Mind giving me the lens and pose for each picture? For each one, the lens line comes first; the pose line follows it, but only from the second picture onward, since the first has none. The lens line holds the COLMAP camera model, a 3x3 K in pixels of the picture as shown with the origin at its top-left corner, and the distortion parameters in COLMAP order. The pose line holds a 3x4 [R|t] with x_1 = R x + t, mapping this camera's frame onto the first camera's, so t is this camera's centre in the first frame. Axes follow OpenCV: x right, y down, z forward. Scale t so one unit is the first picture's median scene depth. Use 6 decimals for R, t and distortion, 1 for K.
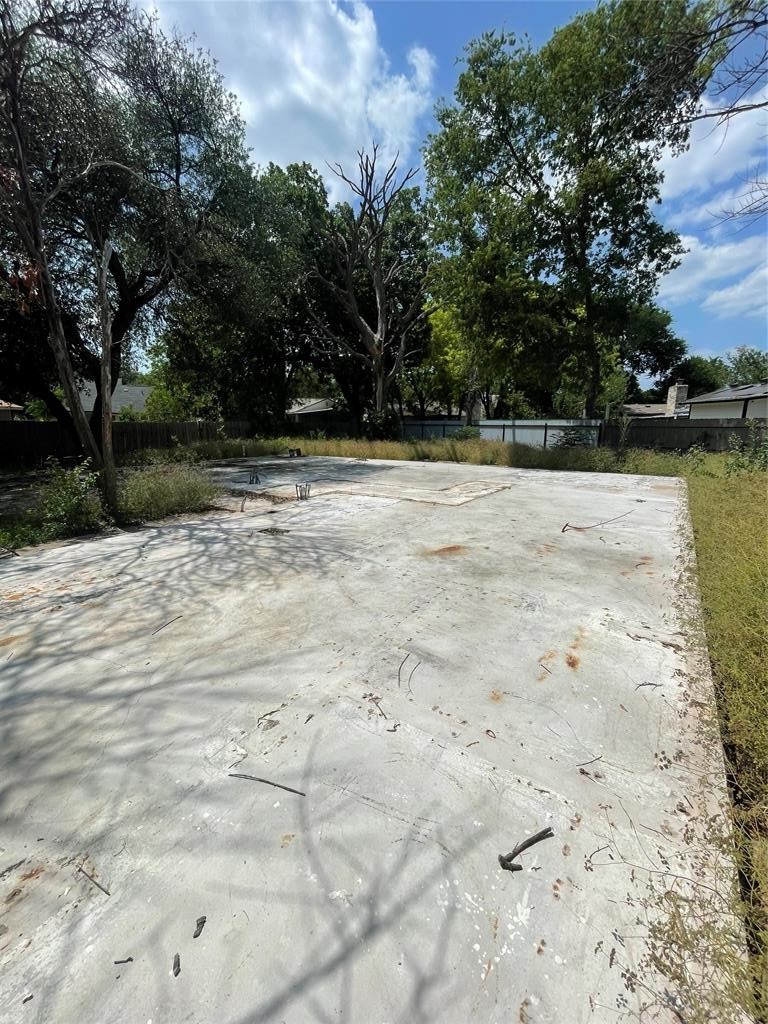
lens RADIAL K [[418.0, 0, 383.9], [0, 418.0, 511.3], [0, 0, 1]] dist [-0.014416, -0.000073]
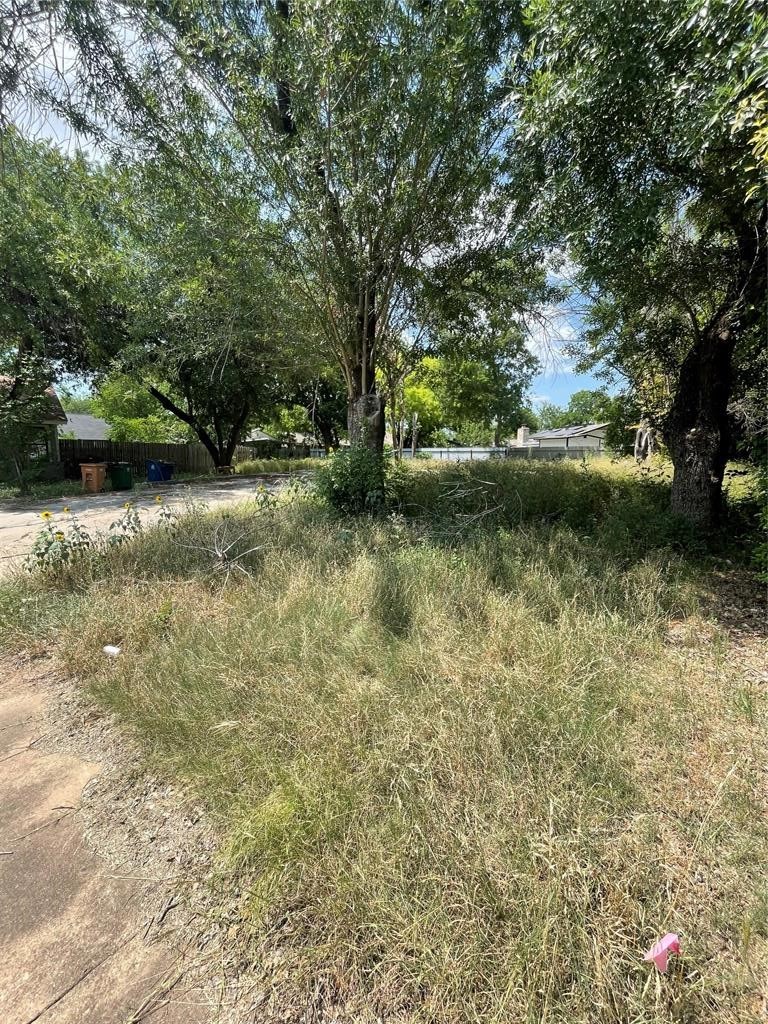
lens RADIAL K [[418.0, 0, 384.0], [0, 418.0, 512.3], [0, 0, 1]] dist [-0.014416, -0.000073]
pose [[0.931109, -0.047690, 0.361610, -0.553930], [0.071389, 0.996068, -0.052457, 0.101578], [-0.357687, 0.074658, 0.930852, -0.415877]]
